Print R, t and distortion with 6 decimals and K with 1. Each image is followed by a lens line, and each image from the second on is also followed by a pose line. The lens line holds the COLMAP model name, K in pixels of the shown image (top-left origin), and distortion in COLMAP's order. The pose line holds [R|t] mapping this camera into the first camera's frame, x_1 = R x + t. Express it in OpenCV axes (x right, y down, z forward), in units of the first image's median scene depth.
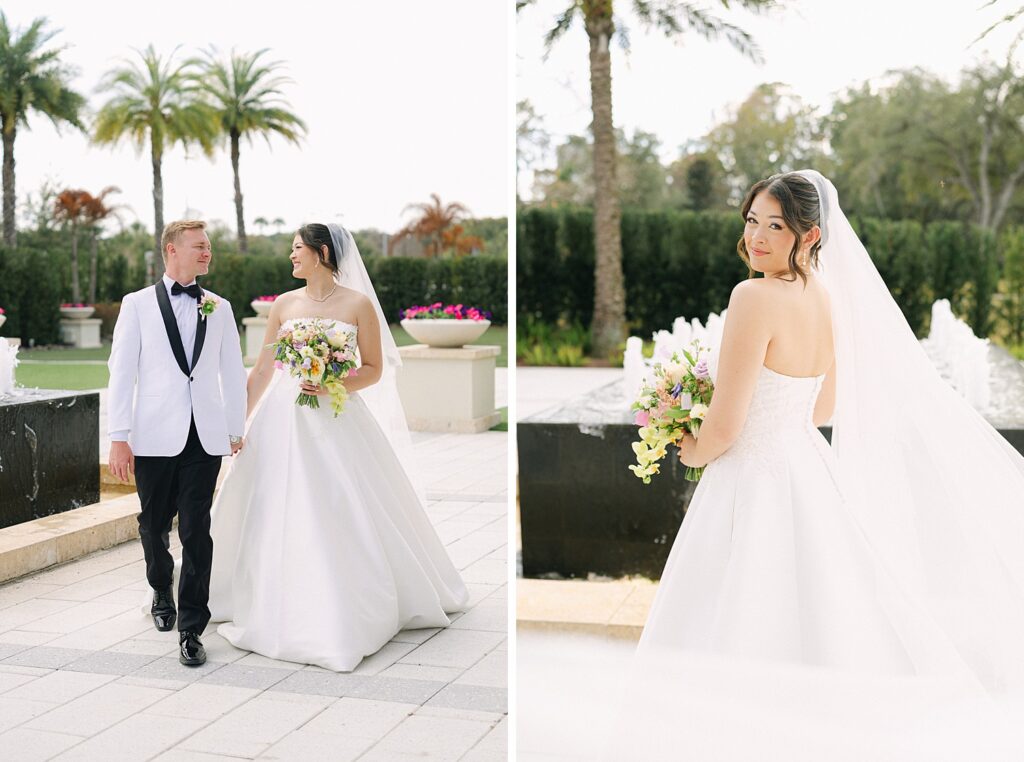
lens RADIAL K [[1498.7, 0, 512.0], [0, 1498.7, 381.0], [0, 0, 1]] dist [-0.137160, 0.132808]
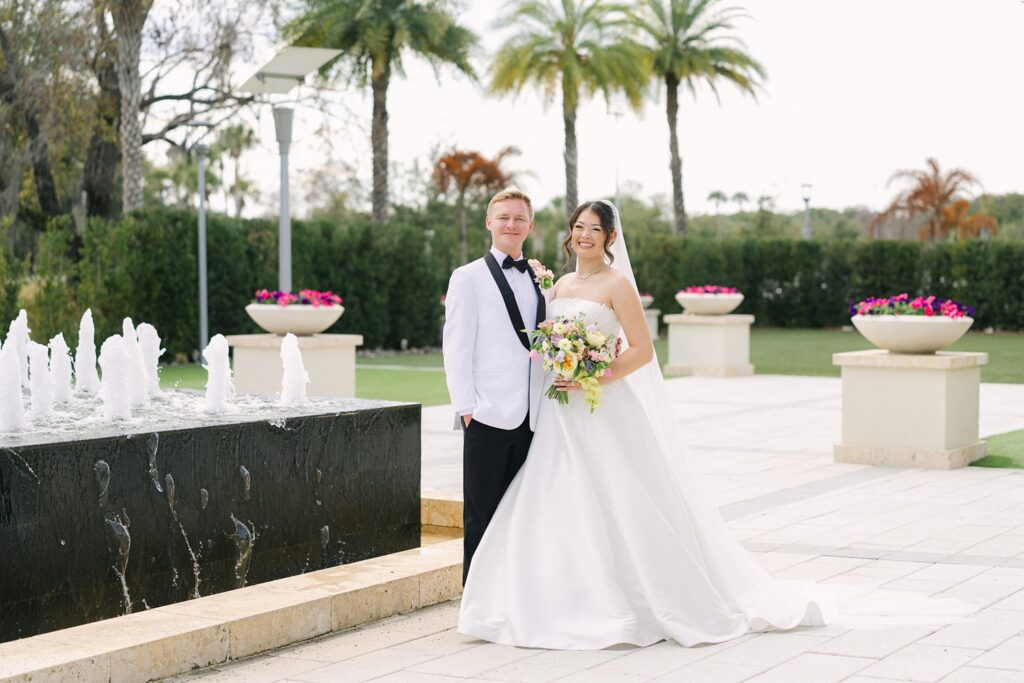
lens RADIAL K [[2165.7, 0, 512.0], [0, 2165.7, 341.5], [0, 0, 1]] dist [-0.022604, -0.643713]
pose [[0.983198, 0.011689, -0.182166, -0.059782], [-0.015378, 0.999704, -0.018852, -0.006697], [0.181892, 0.021336, 0.983087, -0.128115]]
